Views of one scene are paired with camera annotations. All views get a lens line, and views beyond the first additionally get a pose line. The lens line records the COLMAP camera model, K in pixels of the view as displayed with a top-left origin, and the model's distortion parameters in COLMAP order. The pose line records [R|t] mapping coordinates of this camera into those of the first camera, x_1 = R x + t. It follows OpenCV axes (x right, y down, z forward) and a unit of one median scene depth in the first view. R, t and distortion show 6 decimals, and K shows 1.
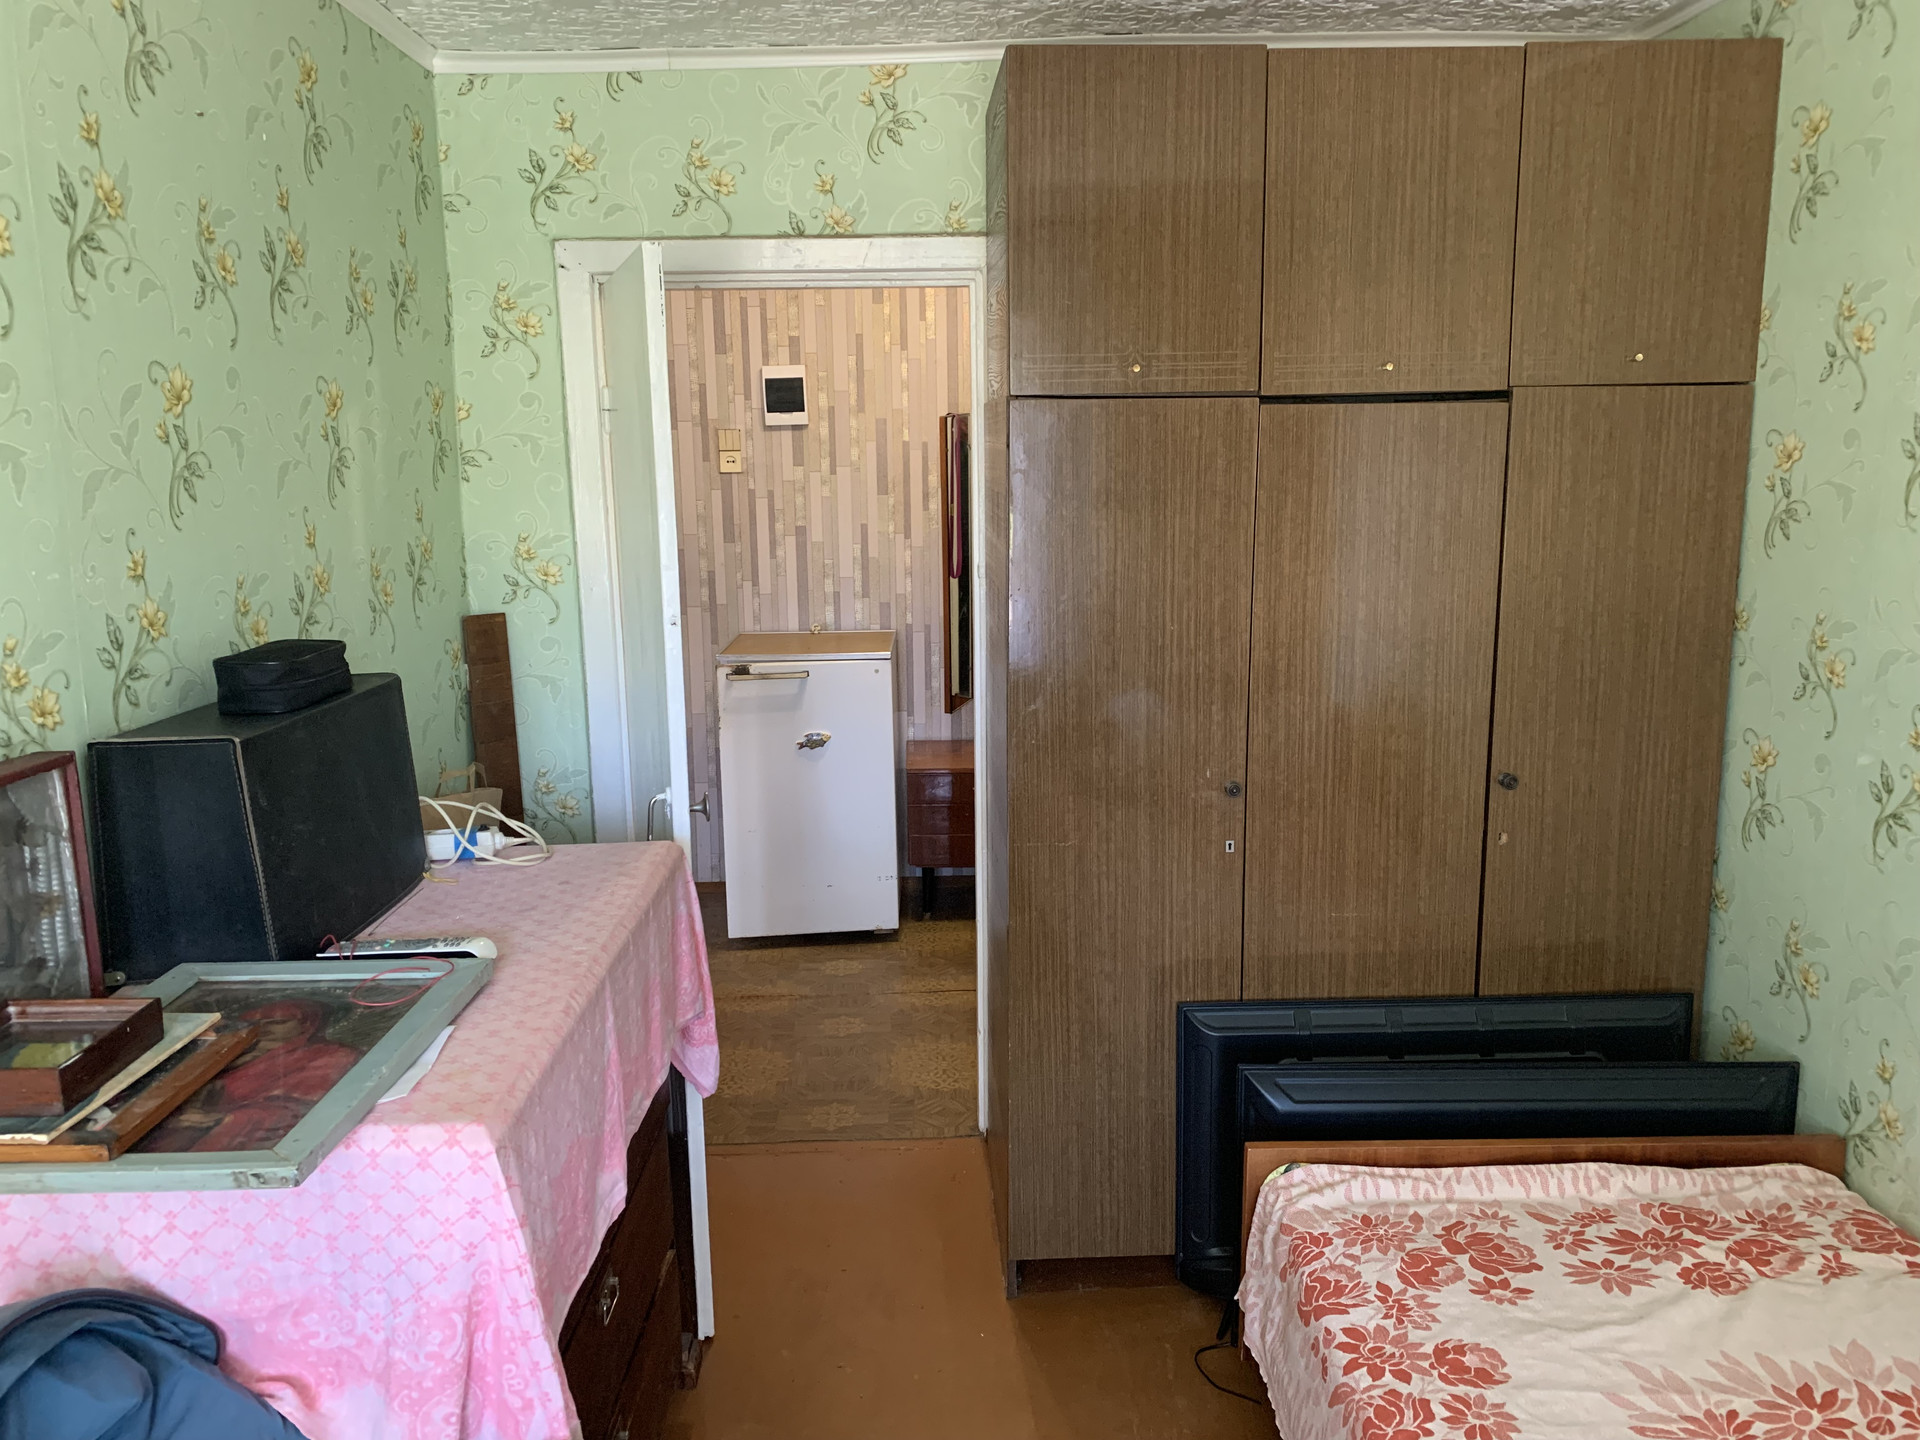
lens RADIAL K [[1453.5, 0, 957.0], [0, 1453.5, 724.6], [0, 0, 1]] dist [0.026706, -0.033822]
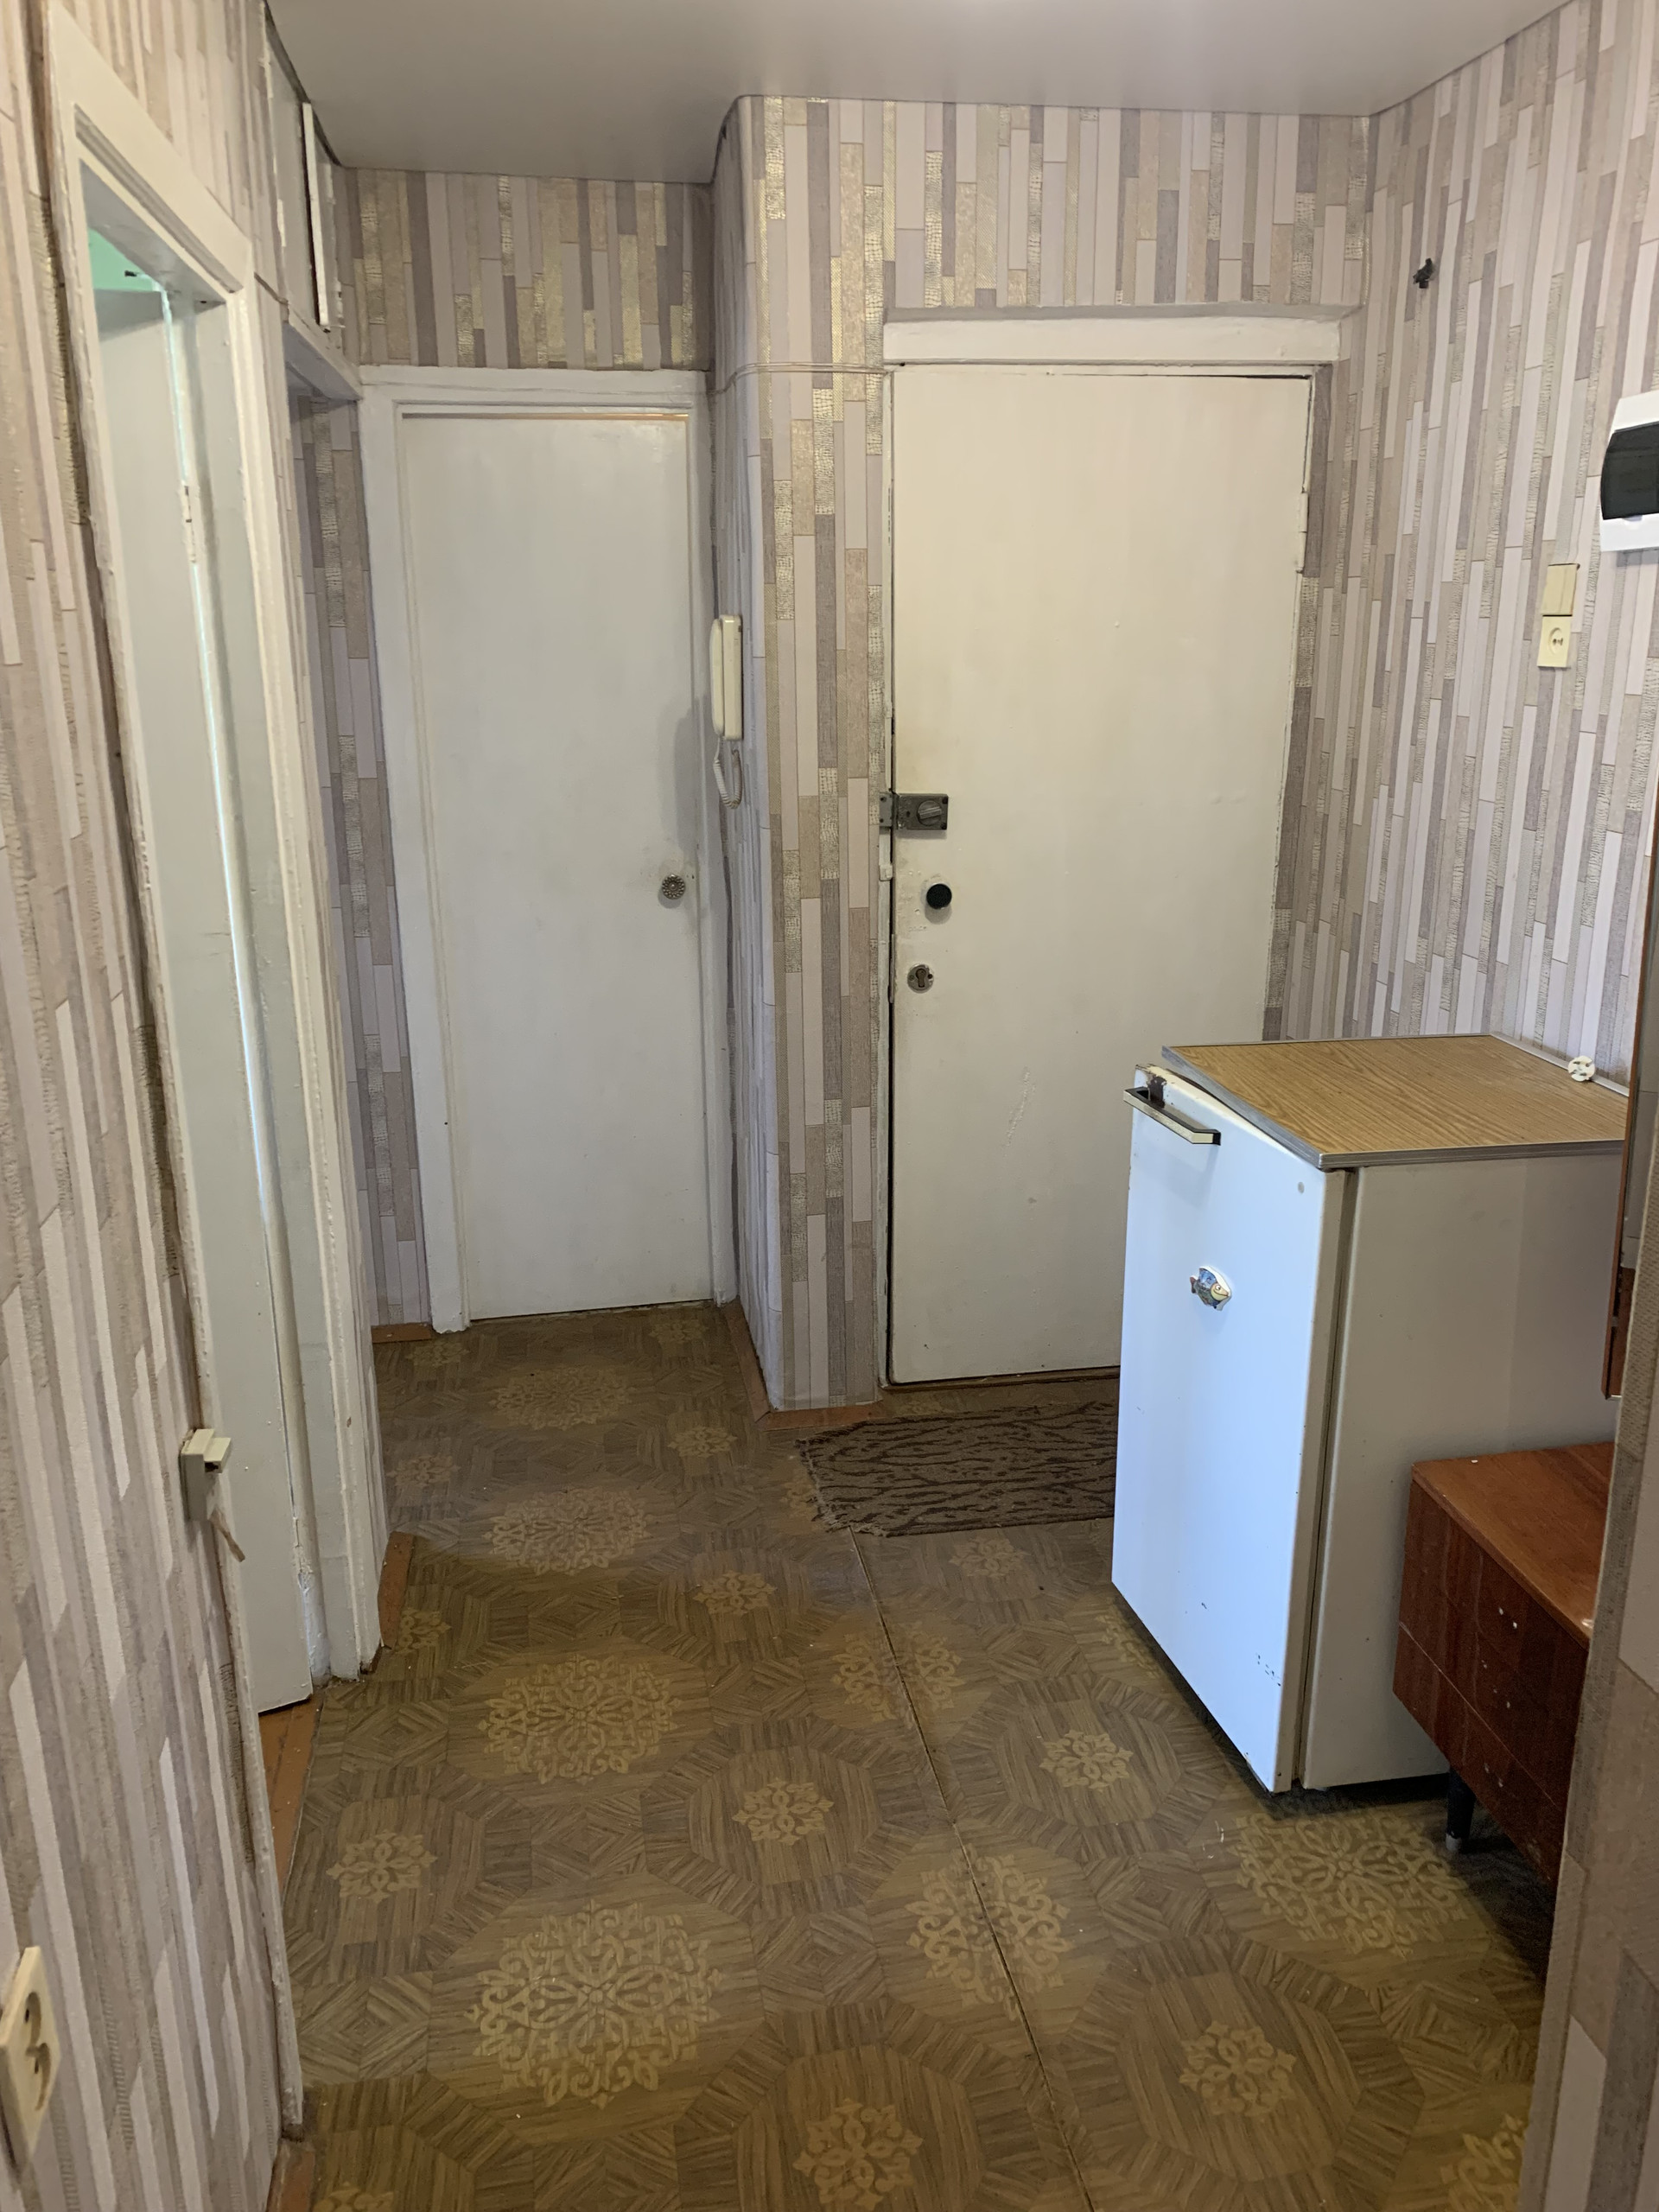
lens RADIAL K [[1674.5, 0, 824.5], [0, 1674.5, 1110.4], [0, 0, 1]] dist [0.026706, -0.033822]
pose [[0.126758, 0.290024, -0.948588, 0.326851], [-0.176650, 0.947615, 0.266122, -0.143397], [0.976077, 0.133835, 0.171350, 0.722642]]
